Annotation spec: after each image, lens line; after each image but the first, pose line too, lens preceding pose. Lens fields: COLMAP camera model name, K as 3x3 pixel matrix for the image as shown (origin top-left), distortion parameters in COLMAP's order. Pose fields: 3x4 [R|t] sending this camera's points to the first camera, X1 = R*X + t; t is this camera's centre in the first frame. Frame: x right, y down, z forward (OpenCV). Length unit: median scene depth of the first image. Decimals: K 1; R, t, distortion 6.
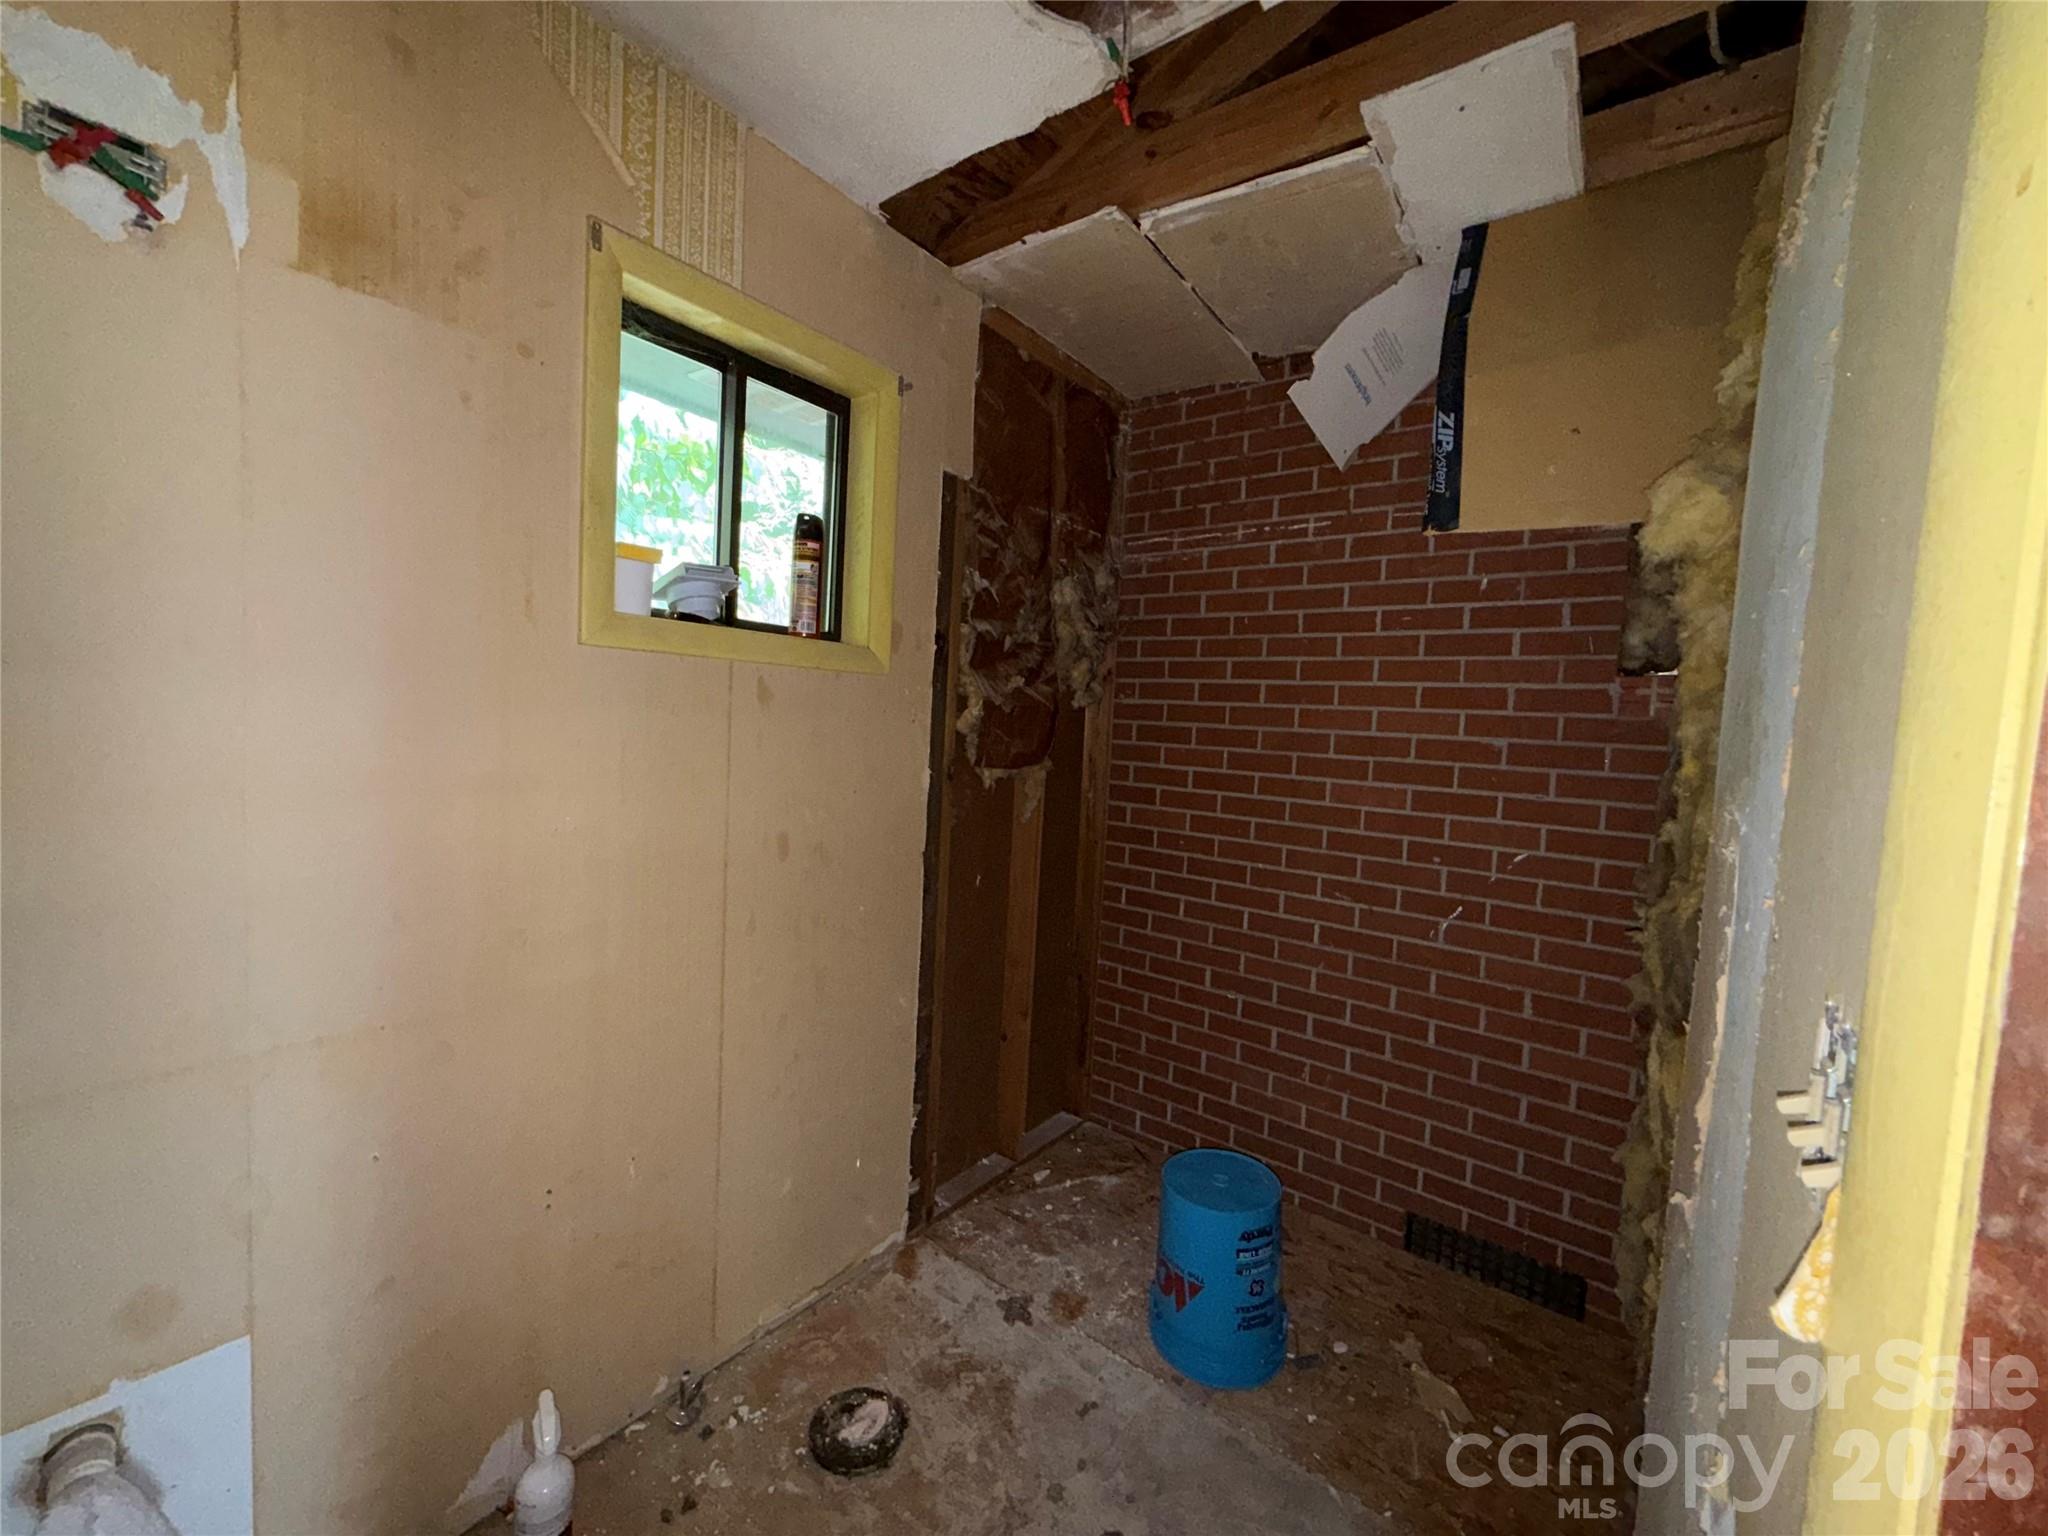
lens RADIAL K [[812.3, 0, 1023.0], [0, 812.3, 771.1], [0, 0, 1]] dist [-0.001306, 0.000457]
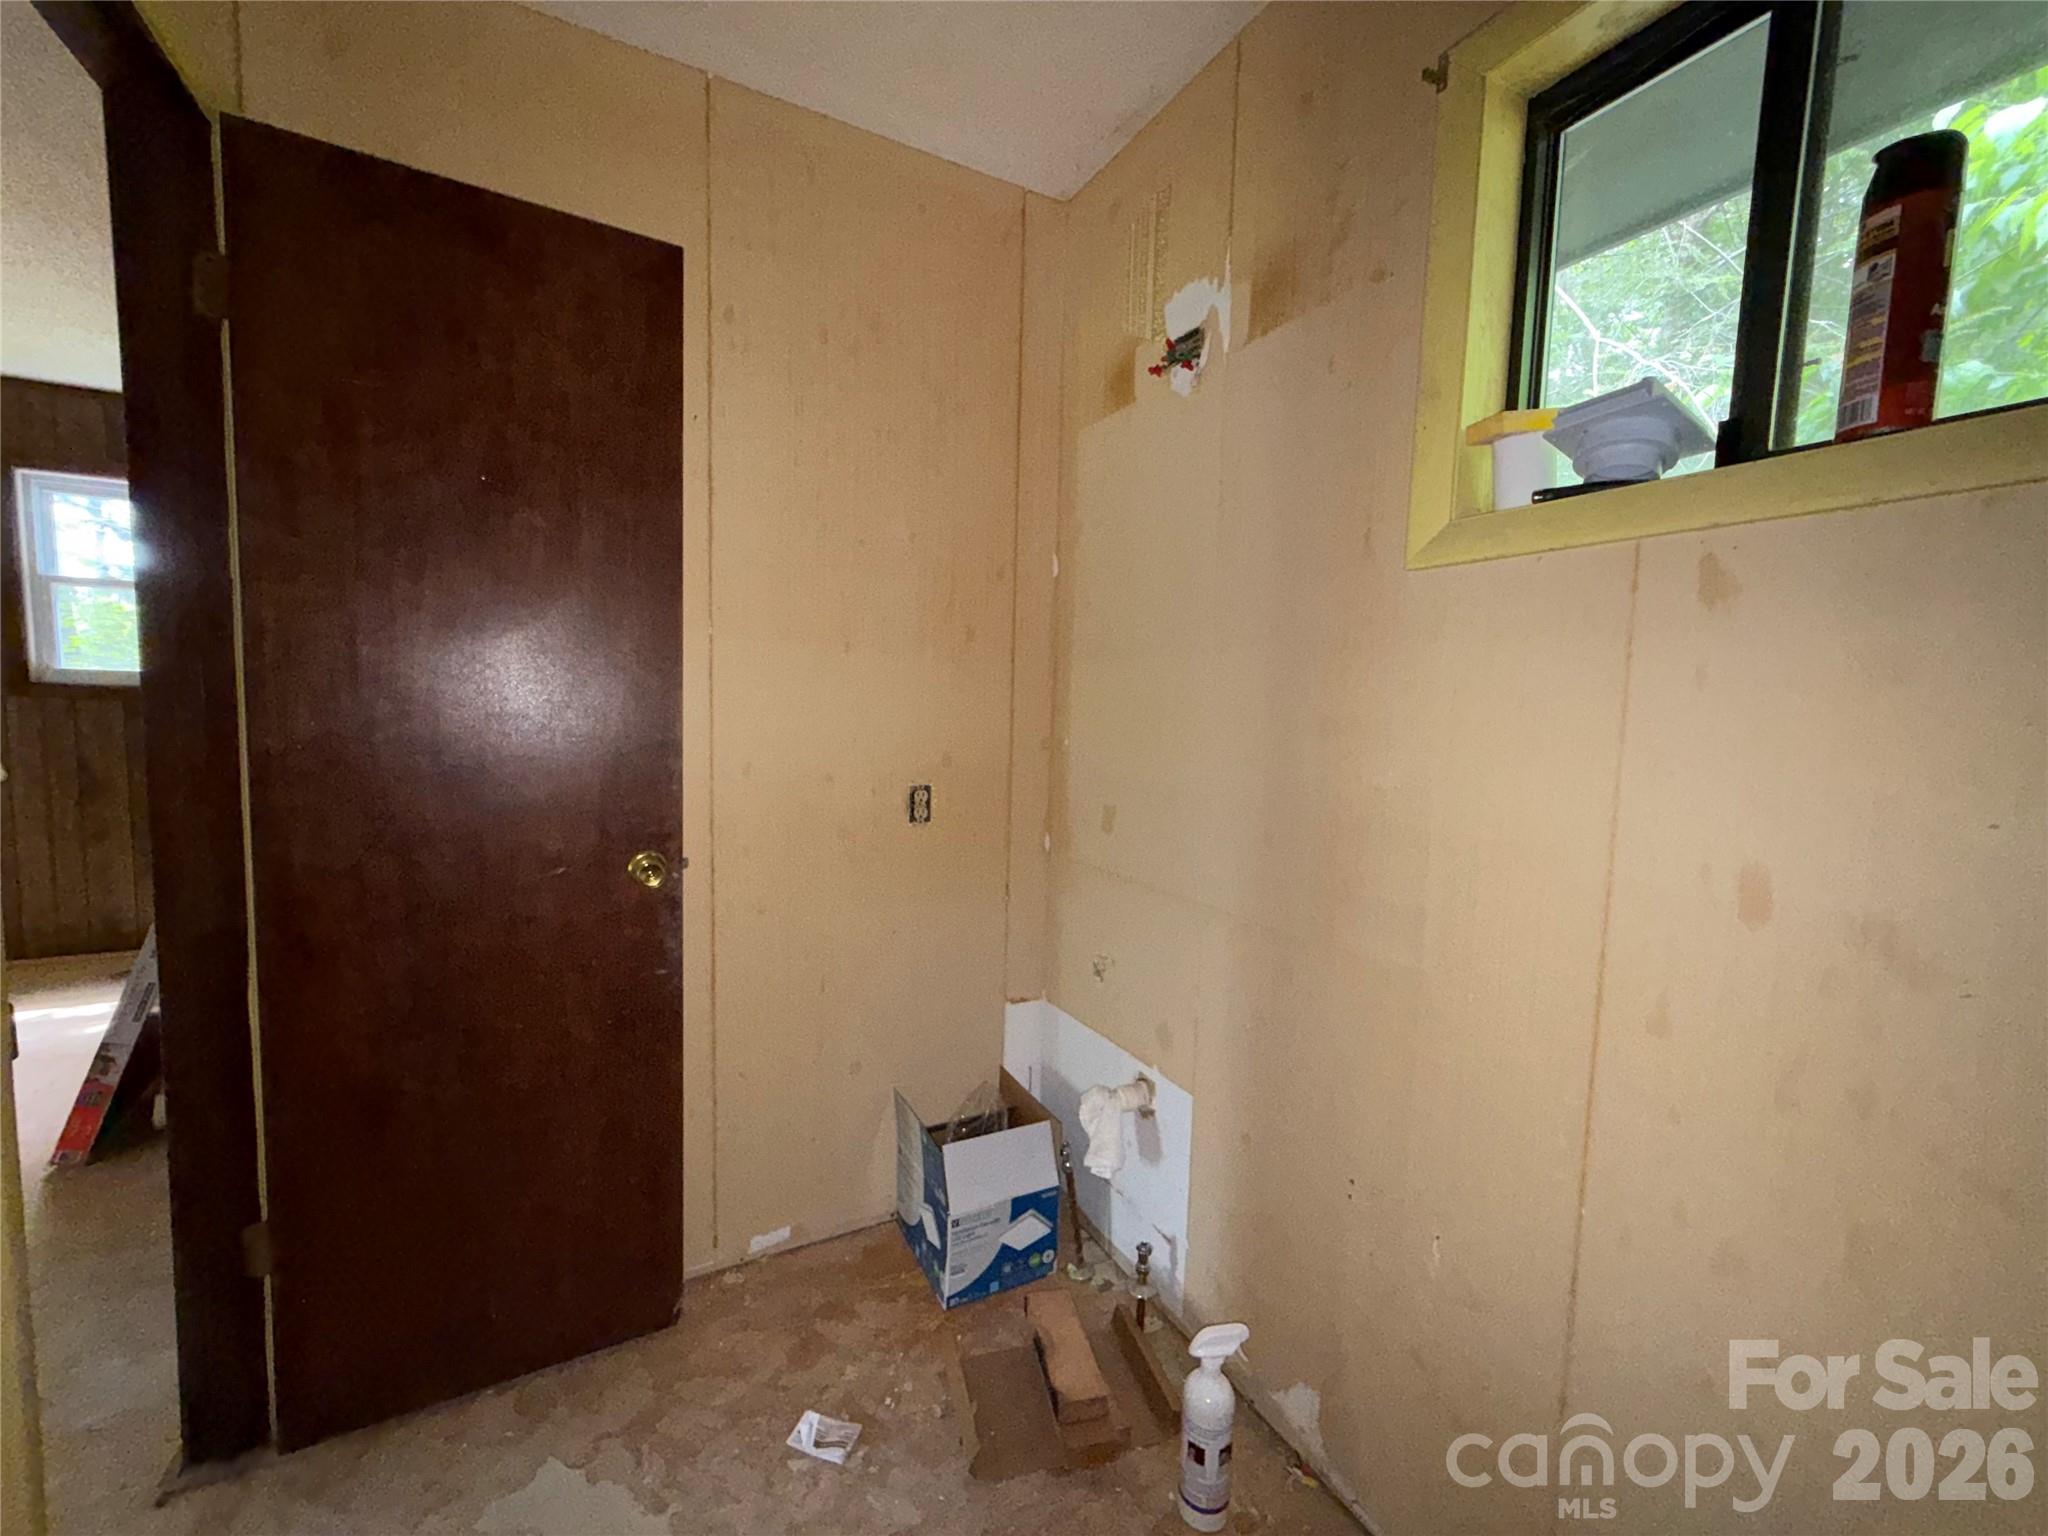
lens RADIAL K [[812.3, 0, 1023.0], [0, 812.3, 771.1], [0, 0, 1]] dist [-0.001306, 0.000457]
pose [[-0.404041, 0.008996, -0.914697, 0.530917], [-0.105862, 0.992773, 0.056525, 0.064245], [0.908595, 0.119670, -0.400169, 1.299760]]
